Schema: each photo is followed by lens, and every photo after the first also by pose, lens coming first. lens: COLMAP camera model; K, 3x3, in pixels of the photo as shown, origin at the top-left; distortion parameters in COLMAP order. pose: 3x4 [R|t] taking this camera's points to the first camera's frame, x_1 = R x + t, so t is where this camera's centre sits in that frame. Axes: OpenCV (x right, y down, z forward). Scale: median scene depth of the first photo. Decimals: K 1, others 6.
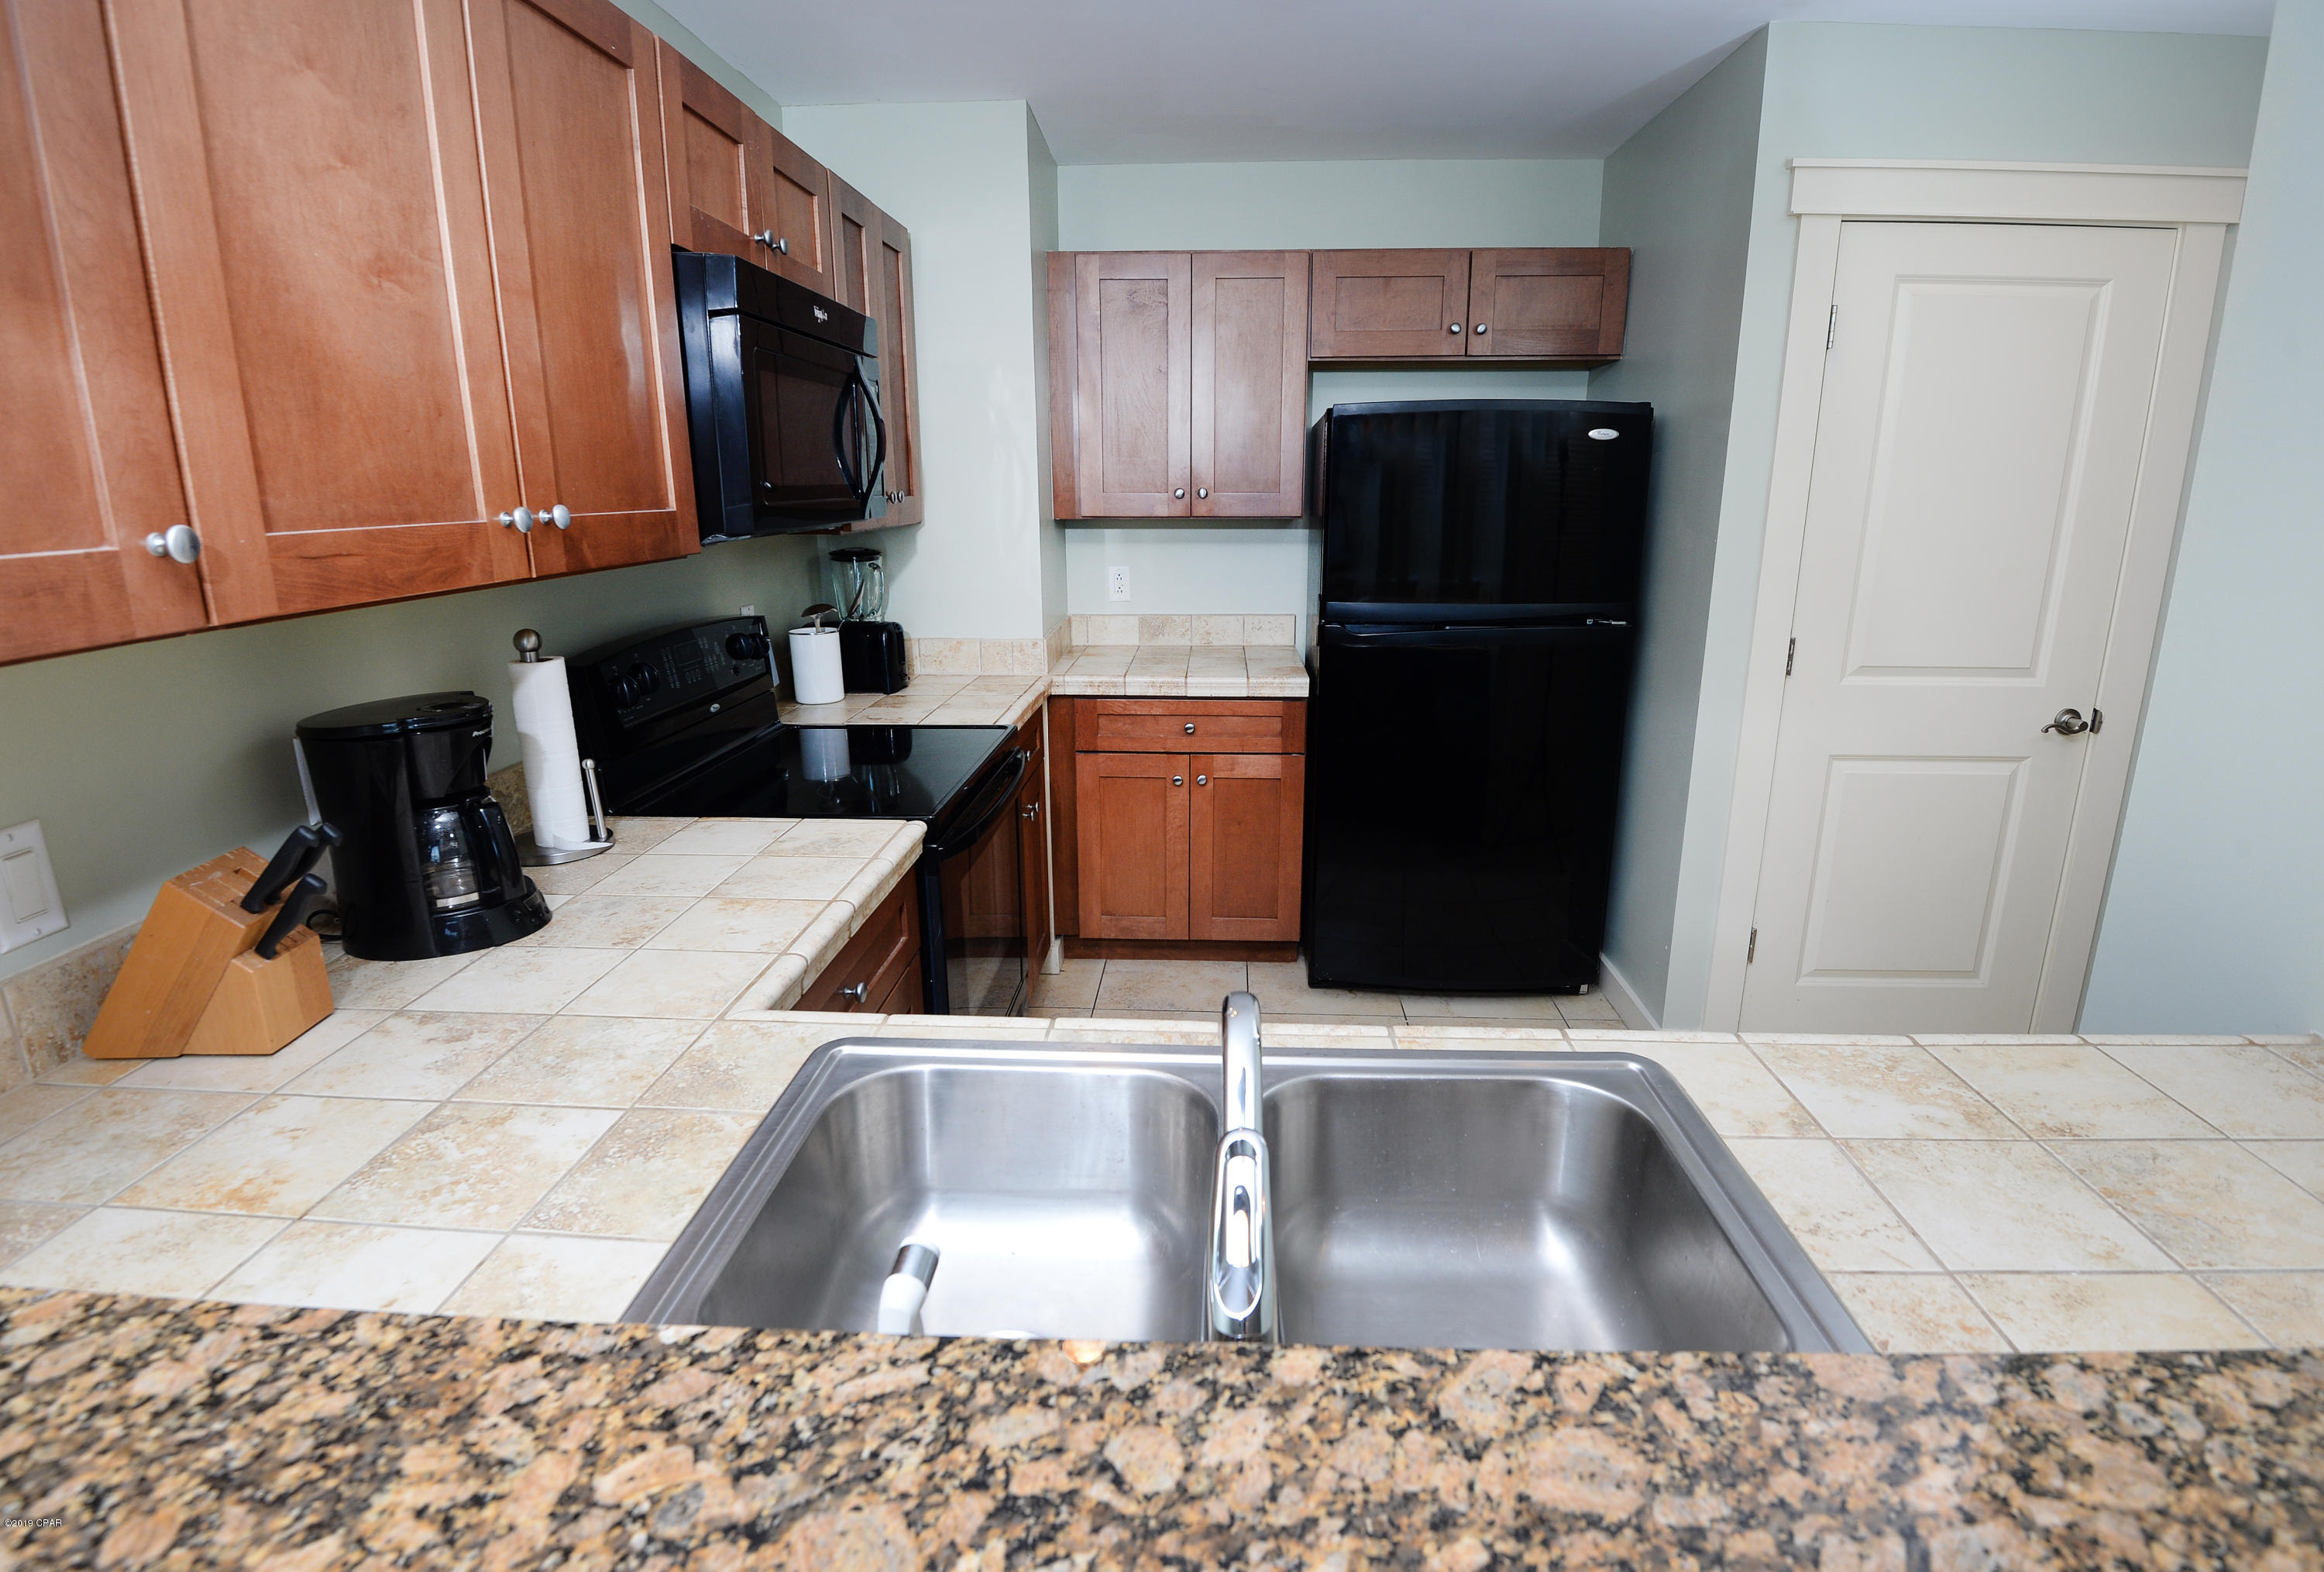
lens RADIAL K [[1119.9, 0, 1157.2], [0, 1119.9, 781.0], [0, 0, 1]] dist [-0.046627, -0.000384]
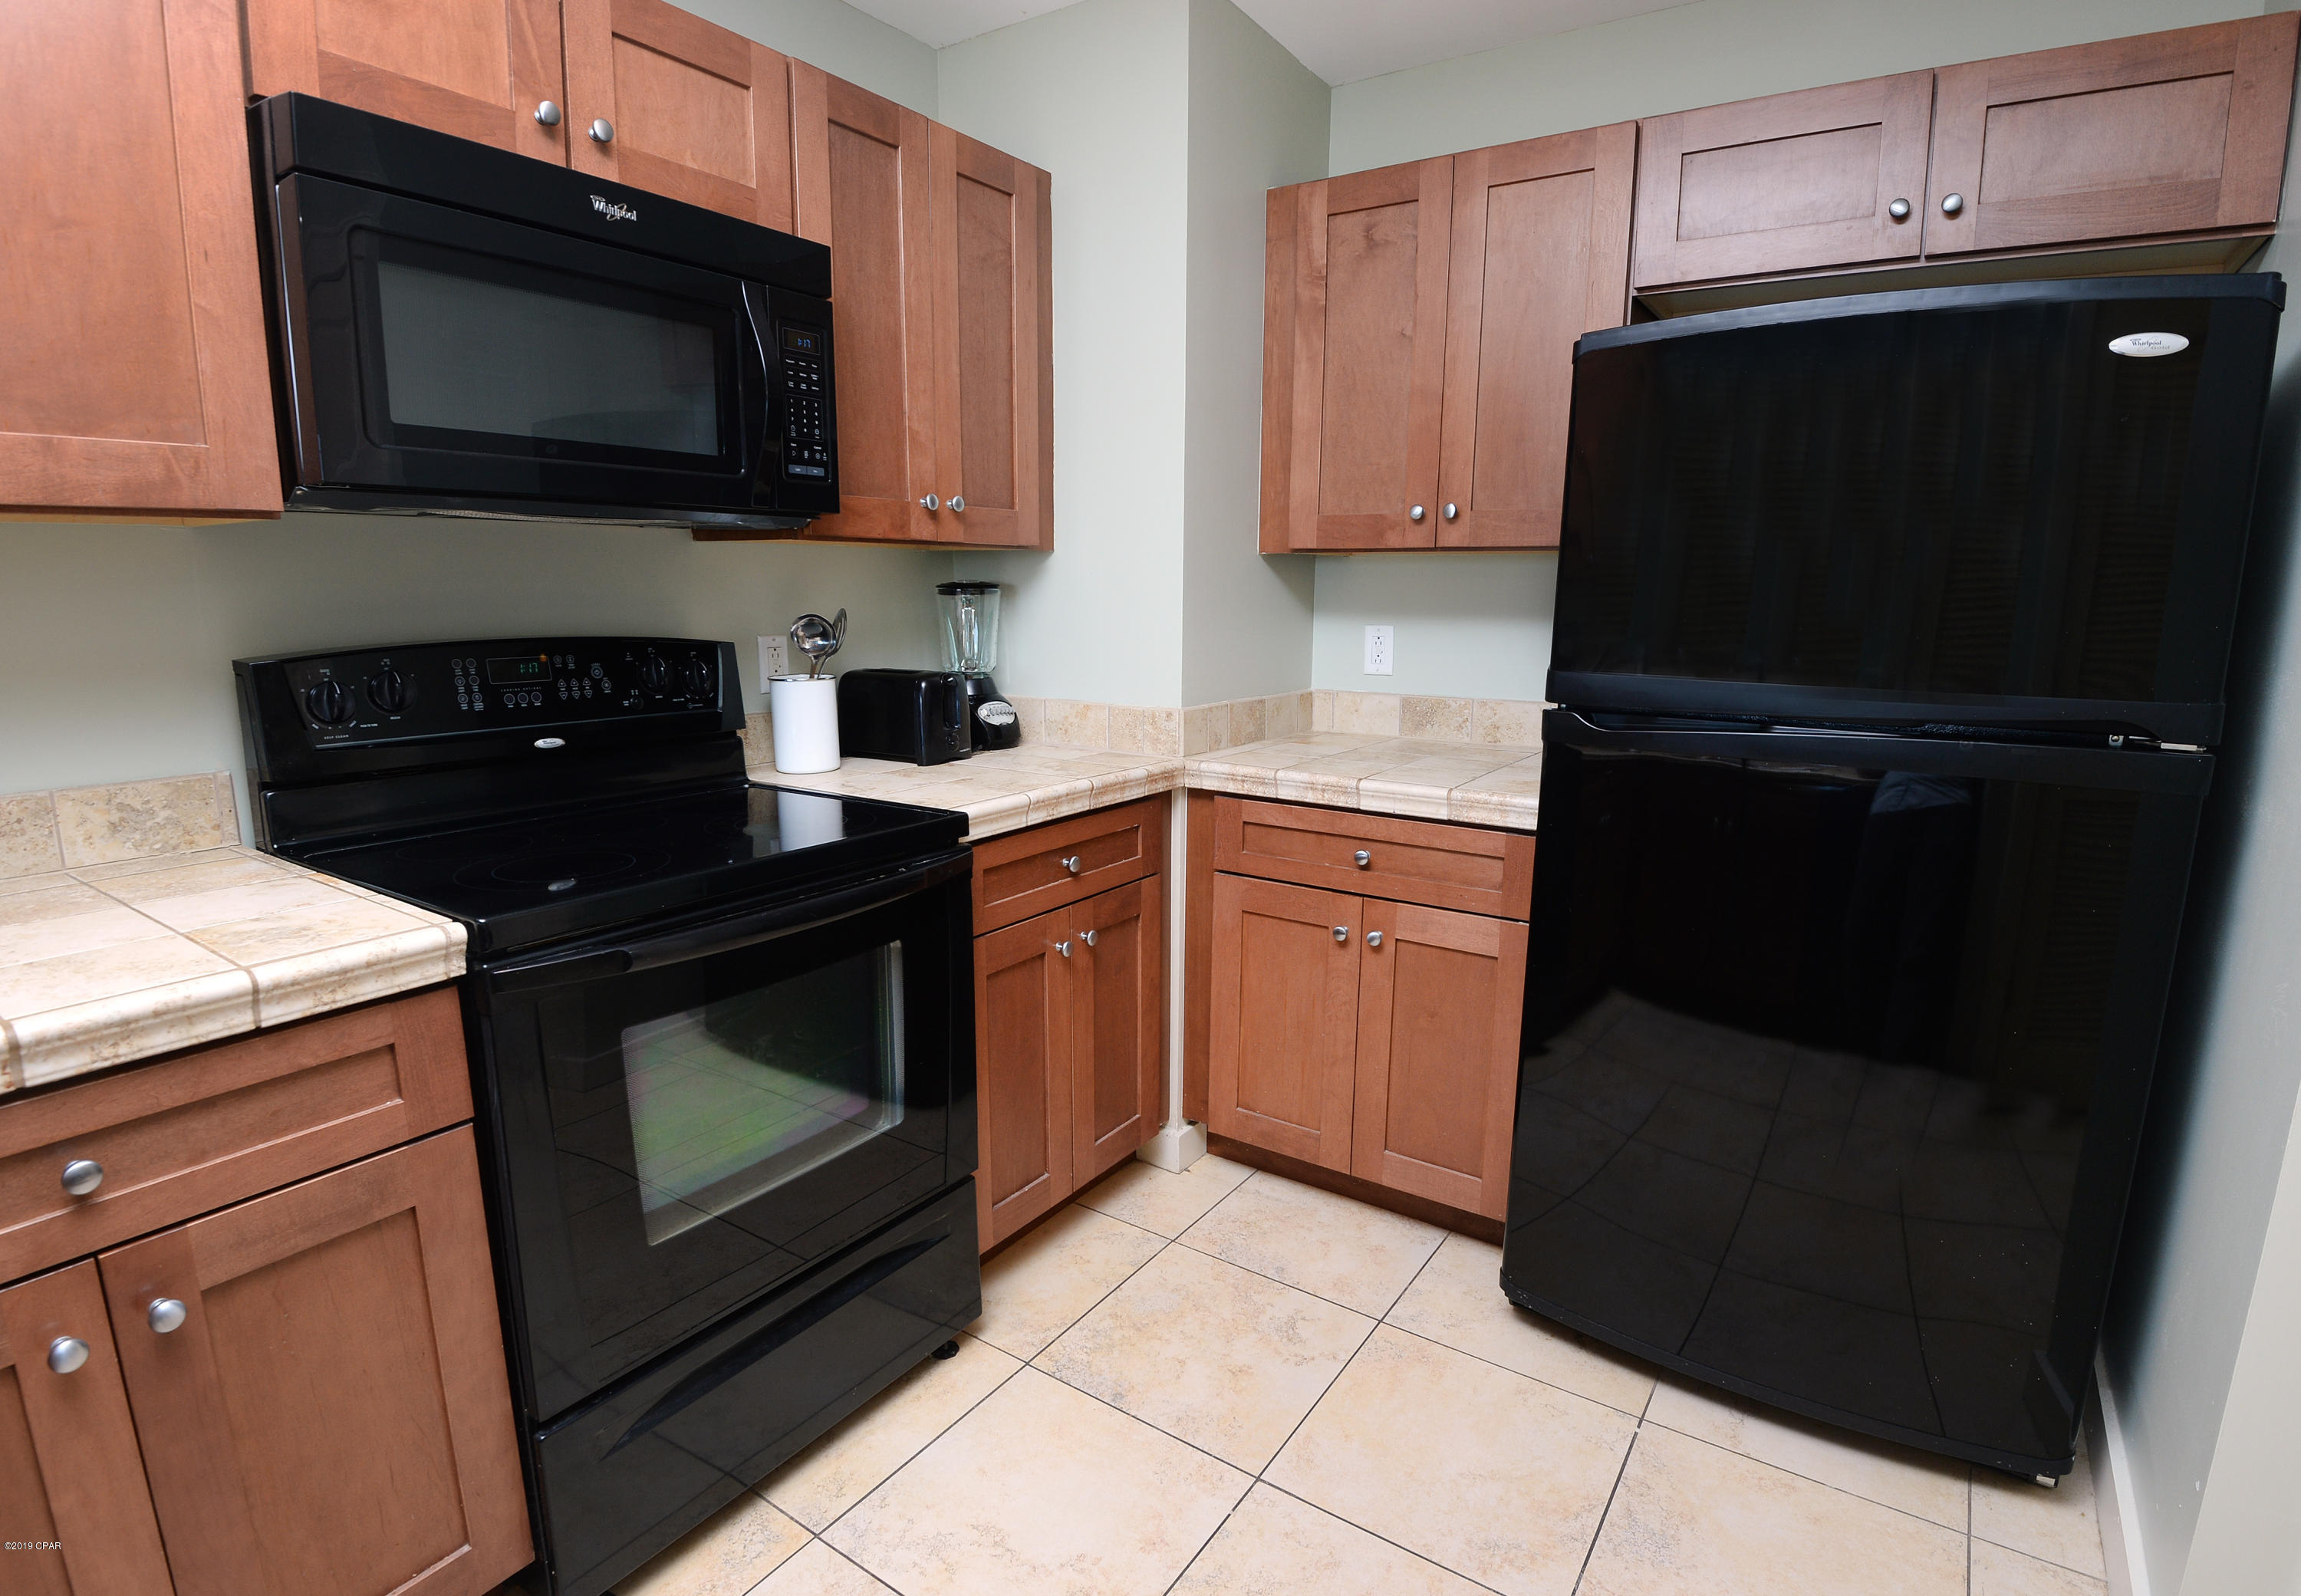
lens RADIAL K [[1127.0, 0, 1152.4], [0, 1127.0, 810.1], [0, 0, 1]] dist [-0.036383, -0.003045]
pose [[0.863644, 0.108874, -0.492204, 0.244241], [-0.142787, 0.989245, -0.031724, -0.036275], [0.483457, 0.097679, 0.869901, 0.361931]]
